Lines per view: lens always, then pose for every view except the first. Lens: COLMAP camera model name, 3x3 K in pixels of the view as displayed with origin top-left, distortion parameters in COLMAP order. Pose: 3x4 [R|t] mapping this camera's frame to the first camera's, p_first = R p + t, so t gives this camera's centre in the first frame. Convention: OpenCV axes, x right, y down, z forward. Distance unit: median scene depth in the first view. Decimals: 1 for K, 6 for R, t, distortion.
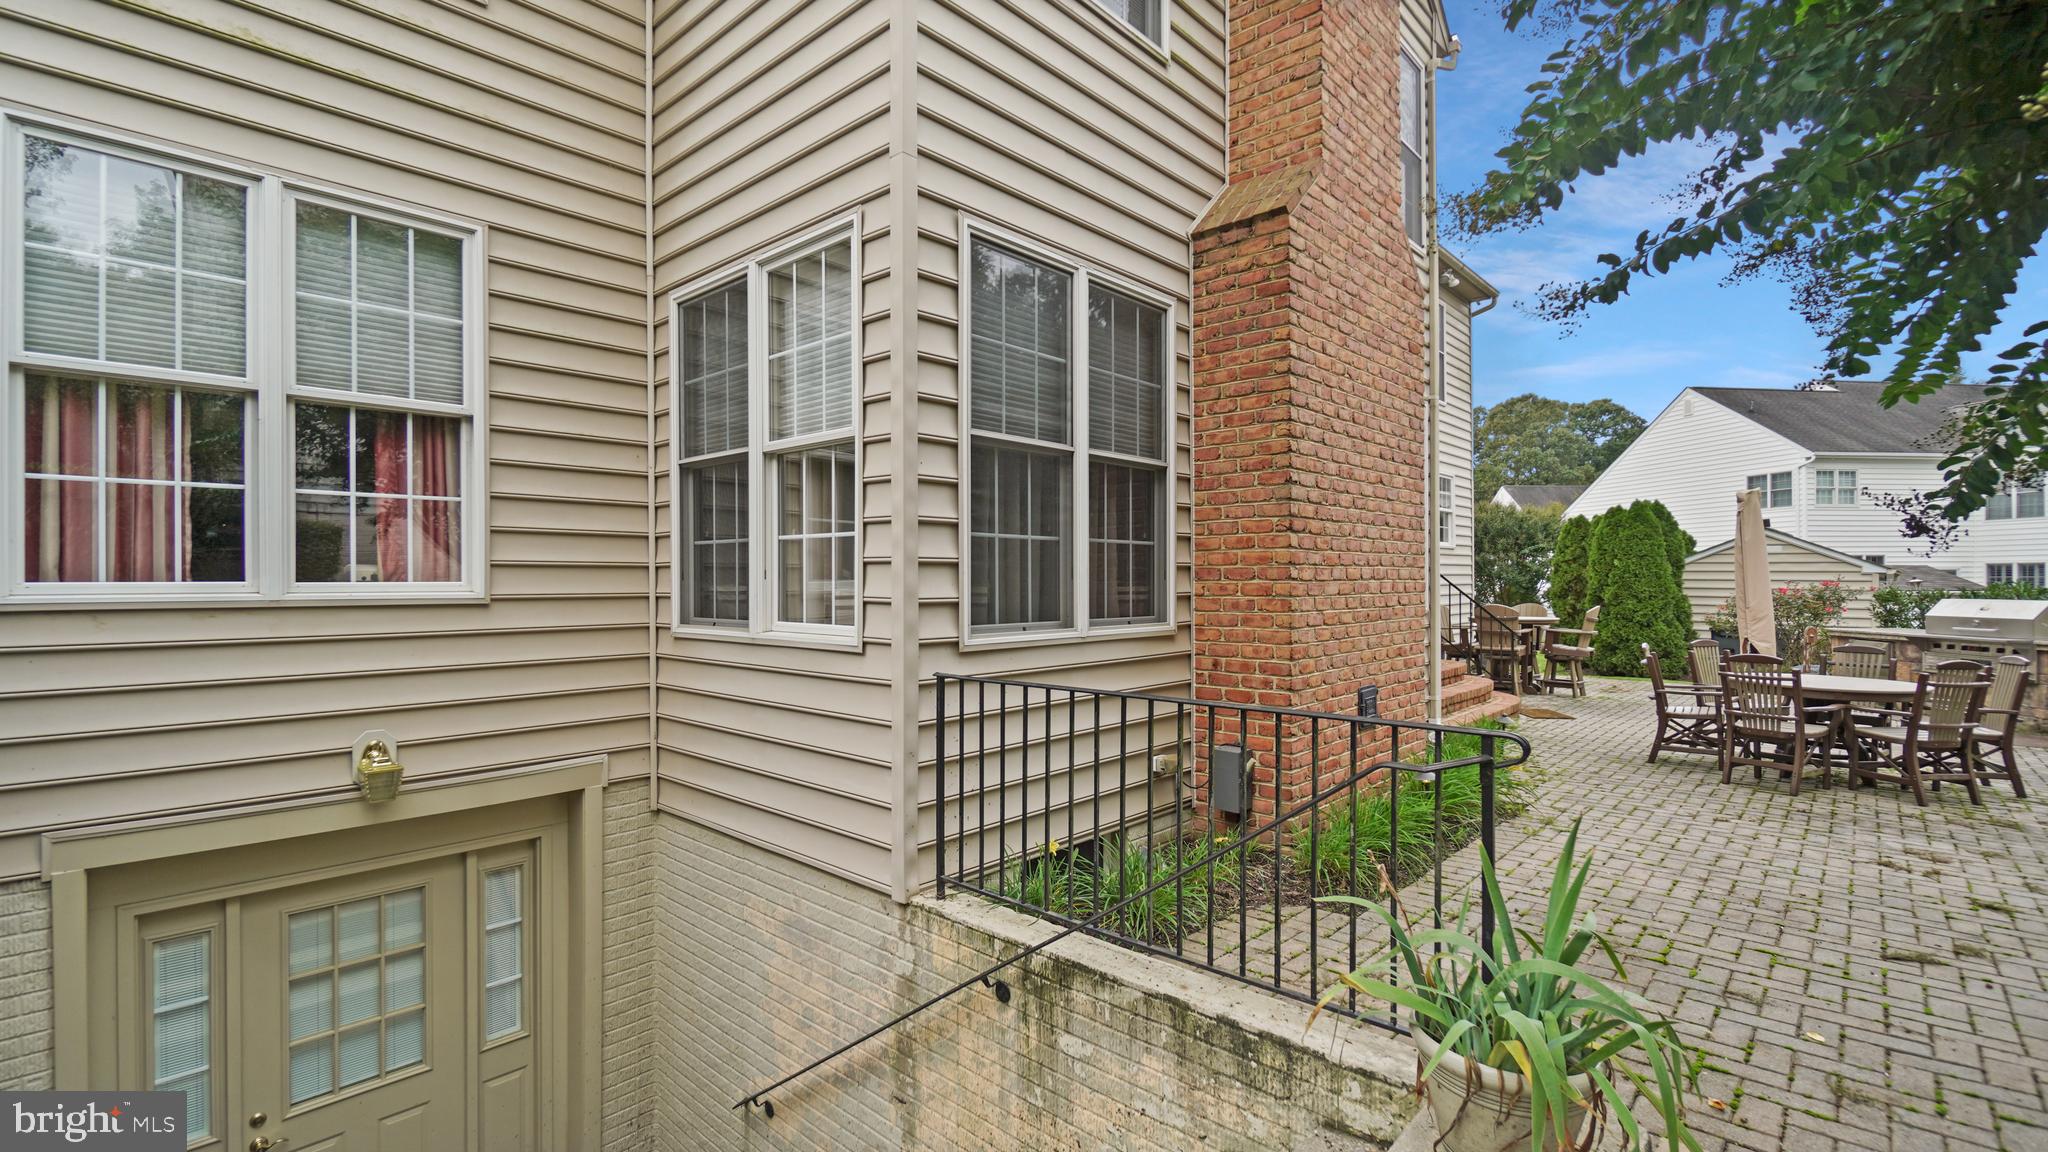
lens RADIAL K [[932.0, 0, 988.8], [0, 932.0, 580.1], [0, 0, 1]] dist [0.009003, -0.006070]
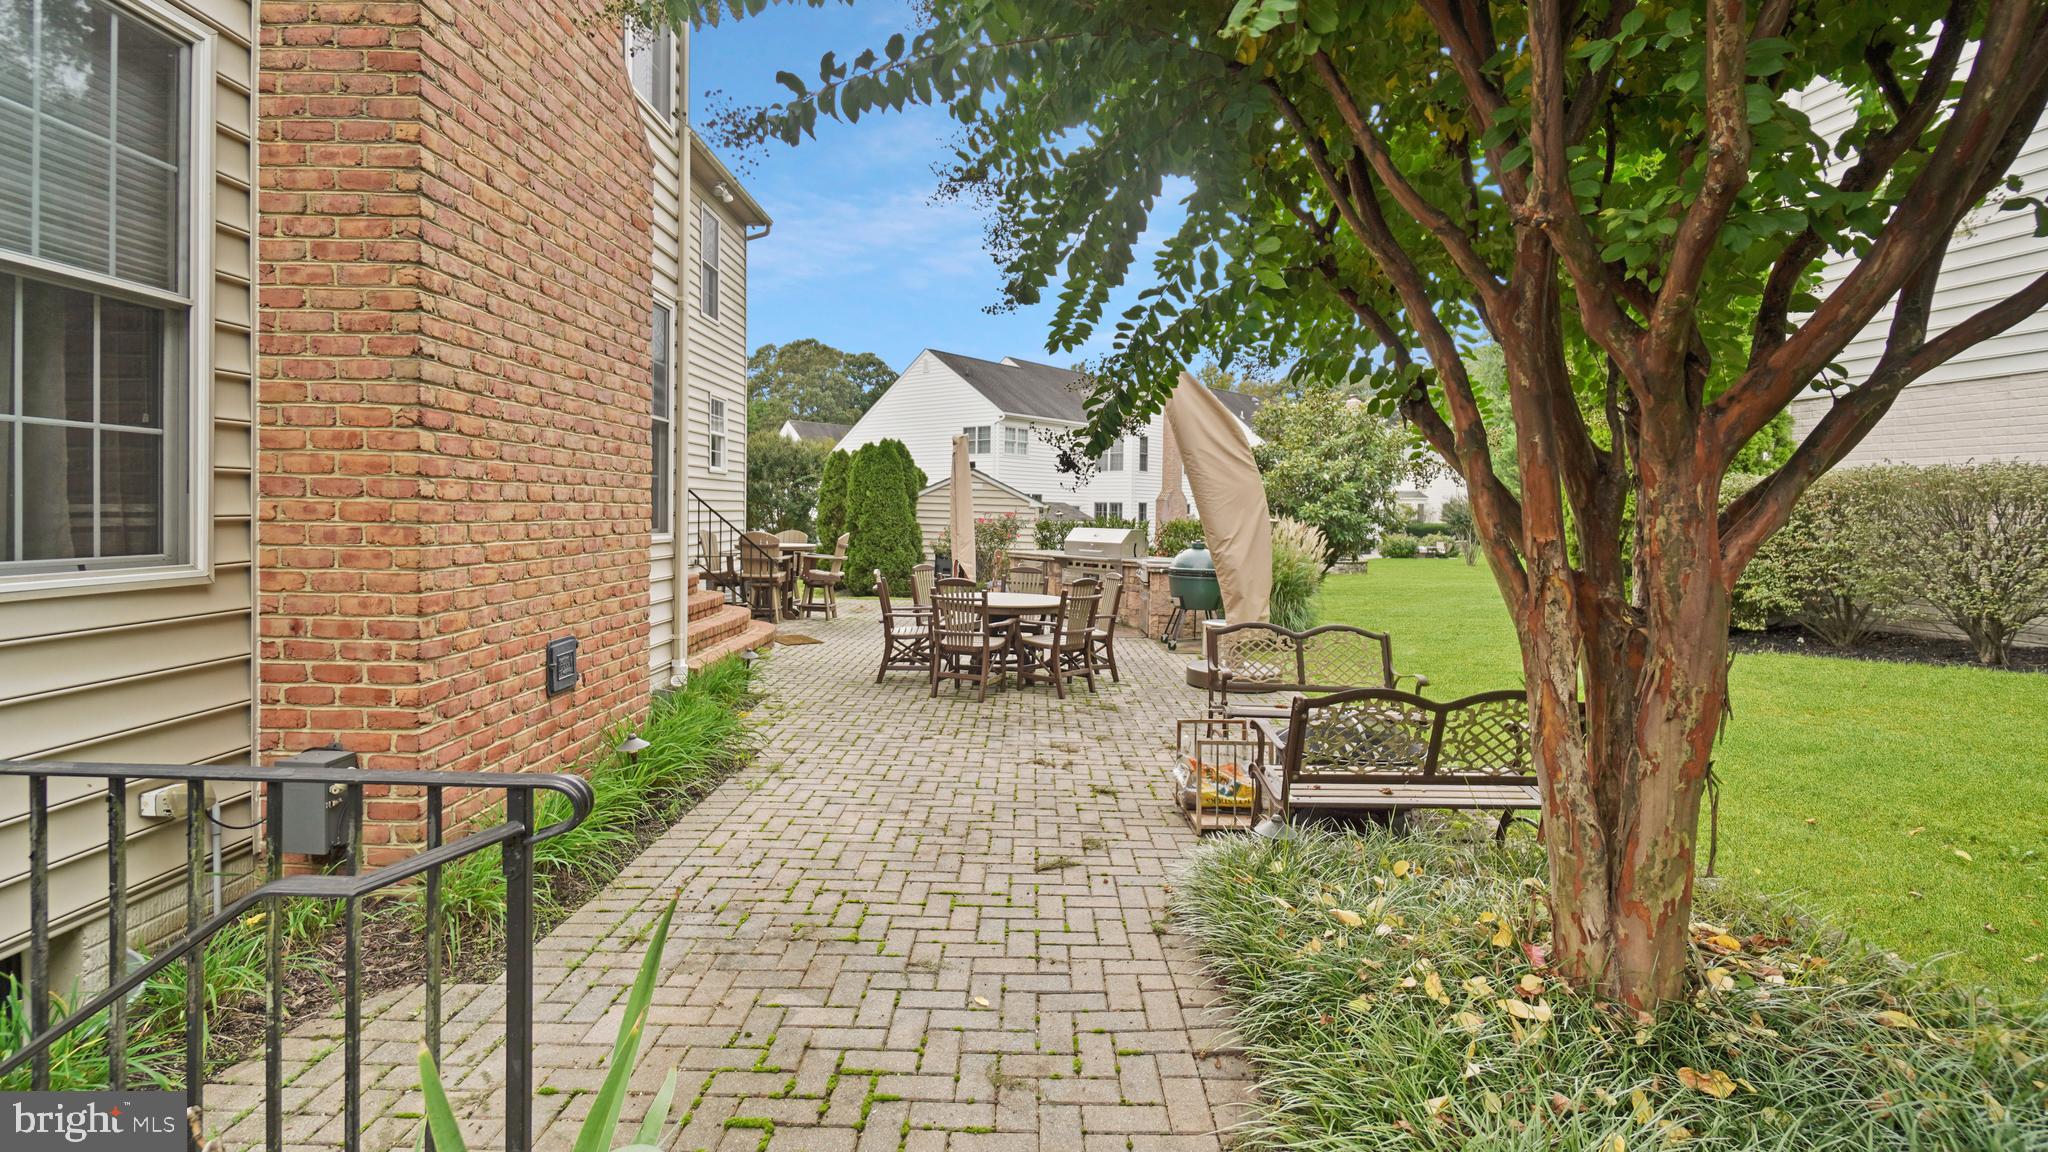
lens RADIAL K [[933.0, 0, 1048.1], [0, 933.0, 525.1], [0, 0, 1]] dist [0.000416, -0.000100]
pose [[0.716958, 0.006347, 0.697087, 0.149579], [-0.021323, 0.999690, 0.012828, 0.000404], [-0.696790, -0.024061, 0.716871, 0.158857]]
